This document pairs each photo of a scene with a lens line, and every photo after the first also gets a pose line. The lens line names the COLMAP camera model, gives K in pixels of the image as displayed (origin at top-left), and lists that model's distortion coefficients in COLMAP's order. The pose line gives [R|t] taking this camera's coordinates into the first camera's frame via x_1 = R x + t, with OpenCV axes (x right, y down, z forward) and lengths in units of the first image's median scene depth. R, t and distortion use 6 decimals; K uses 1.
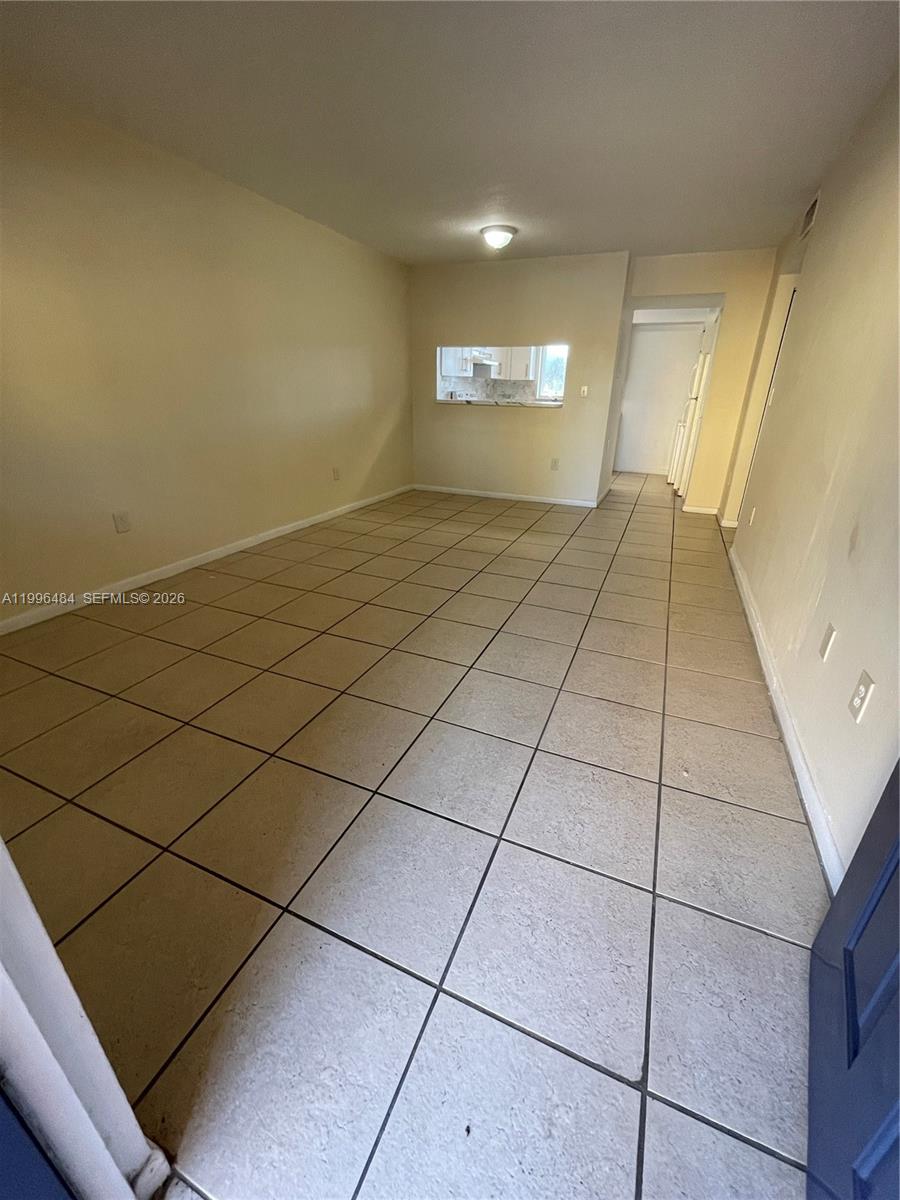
lens RADIAL K [[487.2, 0, 456.6], [0, 487.2, 599.8], [0, 0, 1]] dist [0.001373, -0.000101]
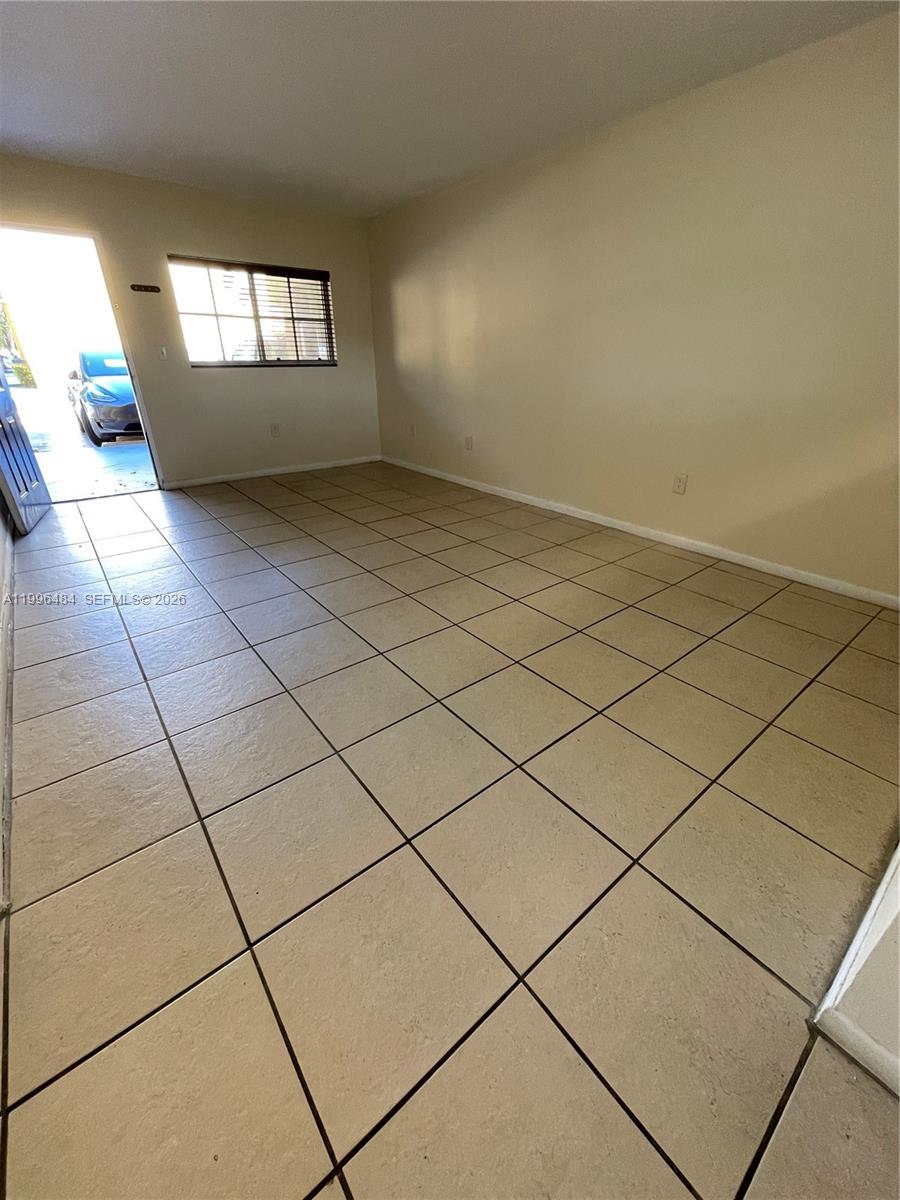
lens RADIAL K [[487.2, 0, 455.0], [0, 487.2, 604.9], [0, 0, 1]] dist [0.001373, -0.000101]
pose [[-0.465720, 0.394118, -0.792323, 1.081960], [-0.354722, 0.737128, 0.575165, -0.891534], [0.810726, 0.548920, -0.203493, 2.092657]]
